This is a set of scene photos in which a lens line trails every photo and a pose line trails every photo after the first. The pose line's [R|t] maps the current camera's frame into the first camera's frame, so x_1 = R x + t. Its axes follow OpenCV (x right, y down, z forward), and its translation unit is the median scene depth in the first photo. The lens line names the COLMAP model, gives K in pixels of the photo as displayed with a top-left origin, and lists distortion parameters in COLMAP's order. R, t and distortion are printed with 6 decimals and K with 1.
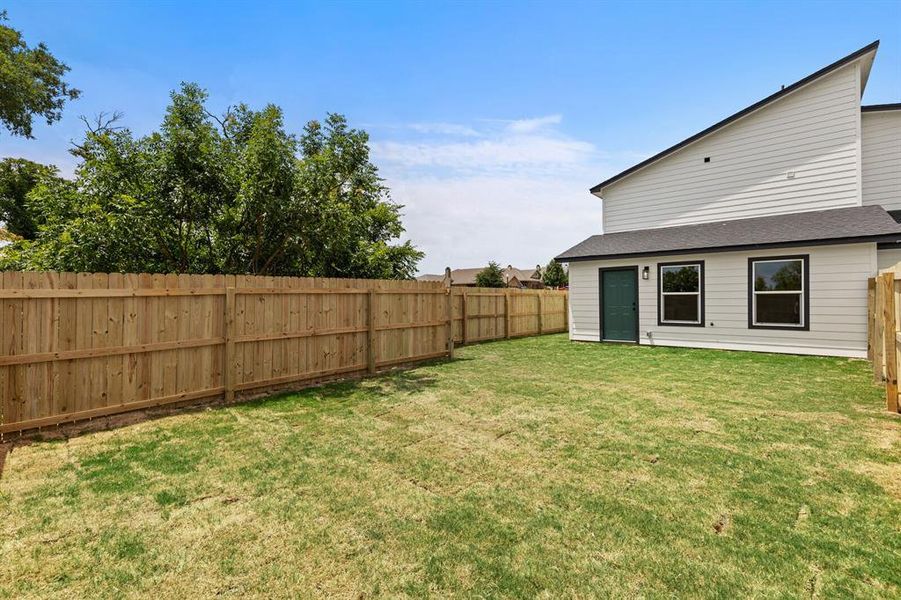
lens RADIAL K [[408.6, 0, 448.1], [0, 408.6, 299.5], [0, 0, 1]] dist [0.002515, -0.000136]
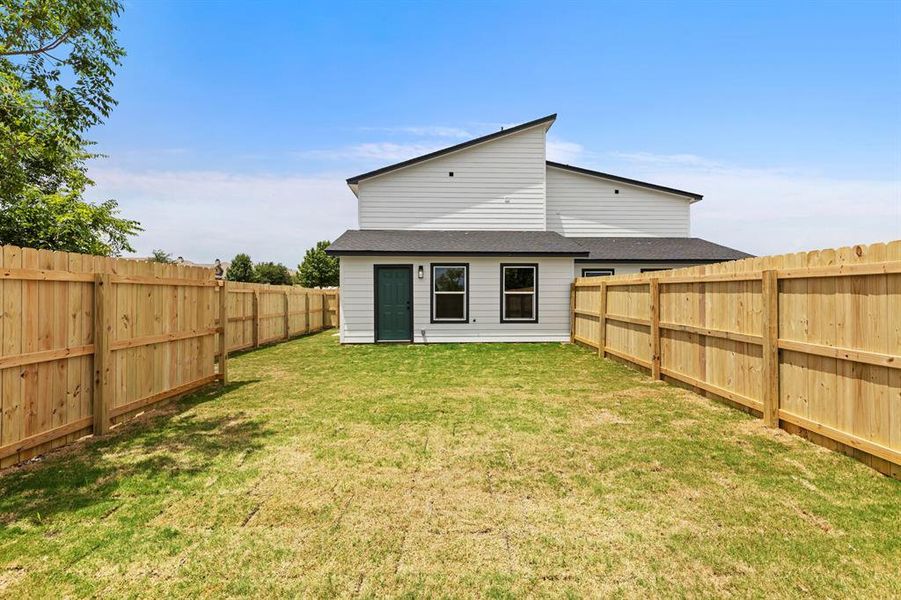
lens RADIAL K [[408.6, 0, 448.1], [0, 408.6, 299.5], [0, 0, 1]] dist [0.002515, -0.000136]
pose [[0.727036, 0.003888, 0.686588, -0.169329], [-0.004246, 0.999990, -0.001166, 0.004333], [-0.686586, -0.002067, 0.727046, 0.228140]]
